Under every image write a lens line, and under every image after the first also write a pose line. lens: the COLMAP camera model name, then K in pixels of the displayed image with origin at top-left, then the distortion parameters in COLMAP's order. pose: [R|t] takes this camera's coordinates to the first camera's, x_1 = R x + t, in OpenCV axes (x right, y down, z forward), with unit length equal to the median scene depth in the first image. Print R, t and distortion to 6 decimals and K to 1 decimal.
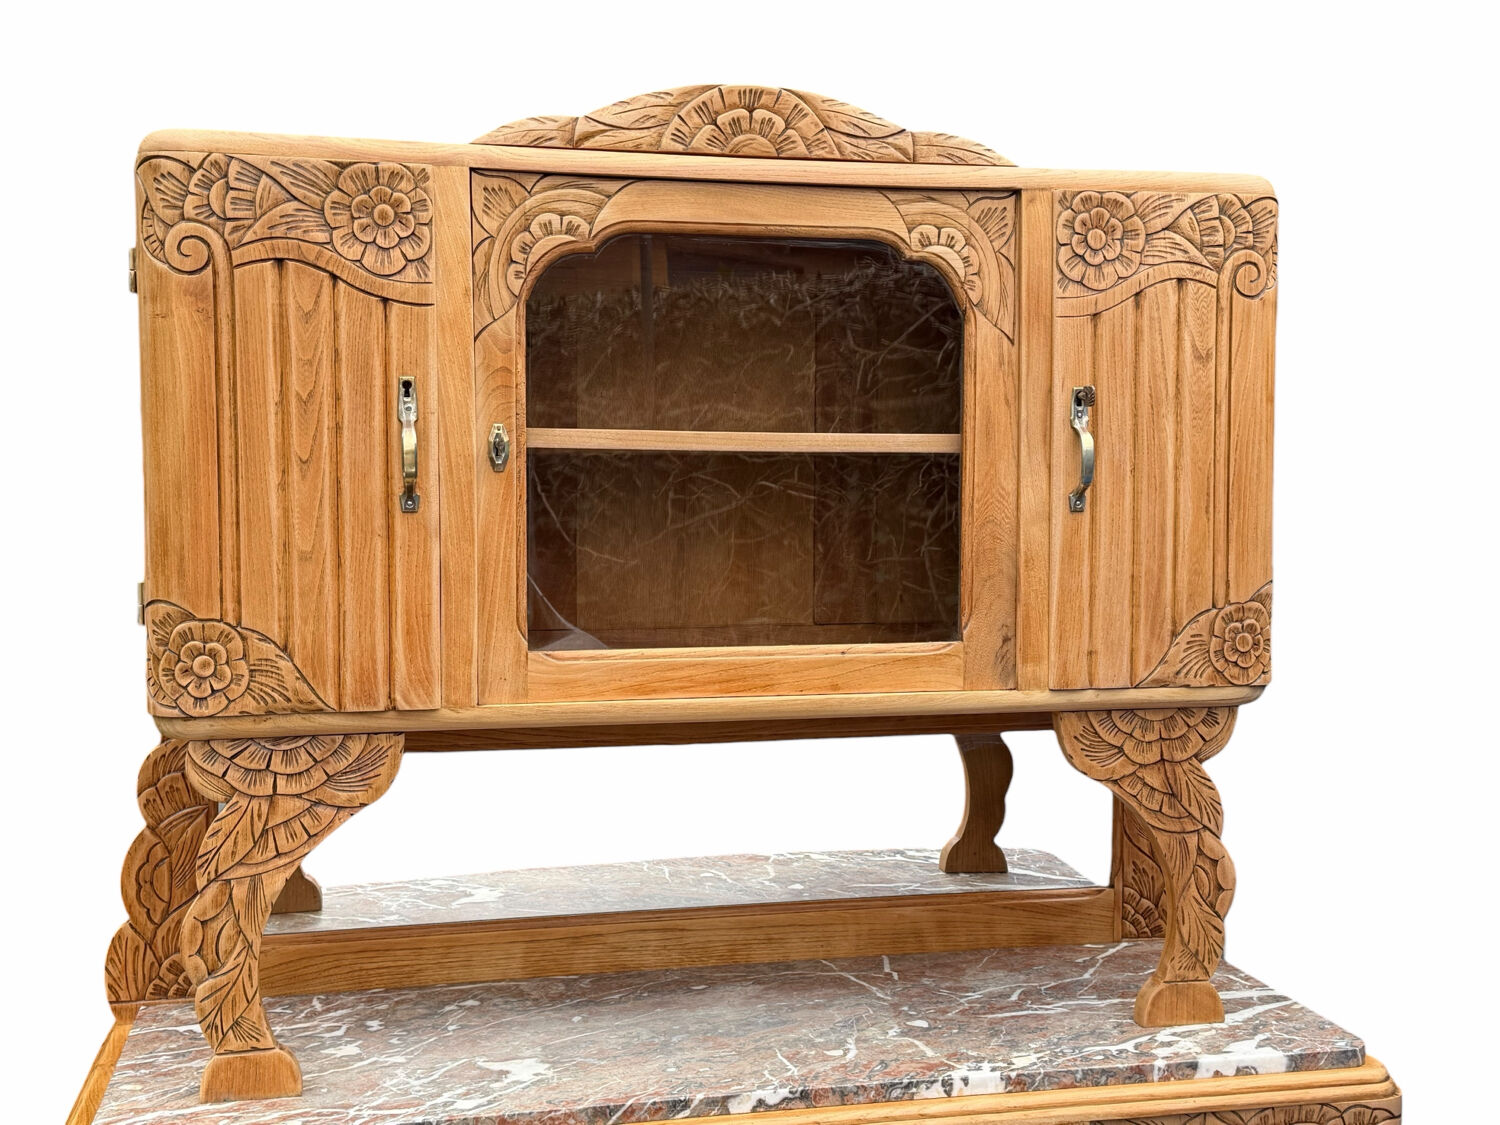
lens RADIAL K [[1683.6, 0, 764.8], [0, 1683.6, 569.2], [0, 0, 1]] dist [0.234440, -0.546143]
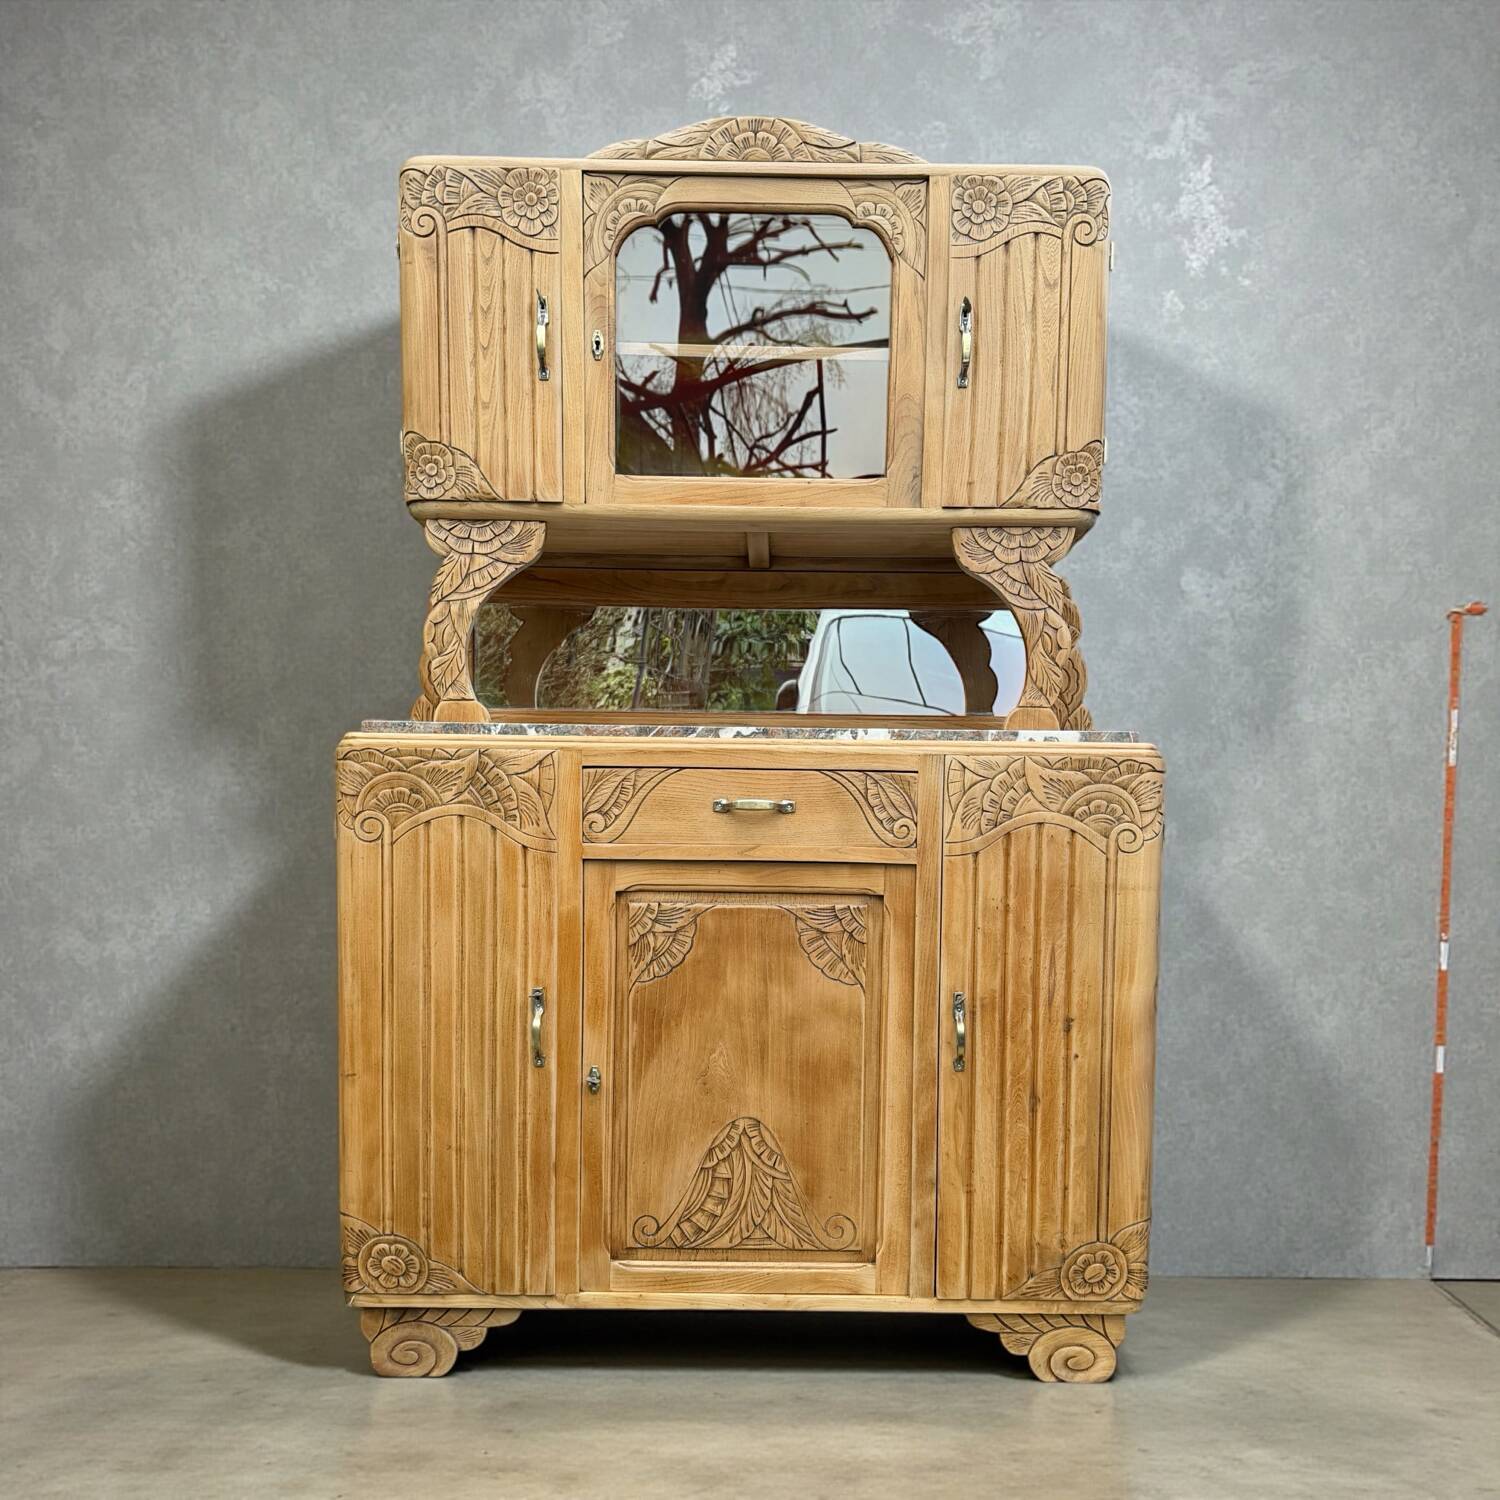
lens RADIAL K [[1184.0, 0, 748.1], [0, 1184.0, 949.3], [0, 0, 1]] dist [0.031952, -0.013063]
pose [[0.976739, 0.025495, -0.212909, 0.248976], [-0.019105, 0.999305, 0.032017, 0.473500], [0.213577, -0.027205, 0.976547, -0.136285]]
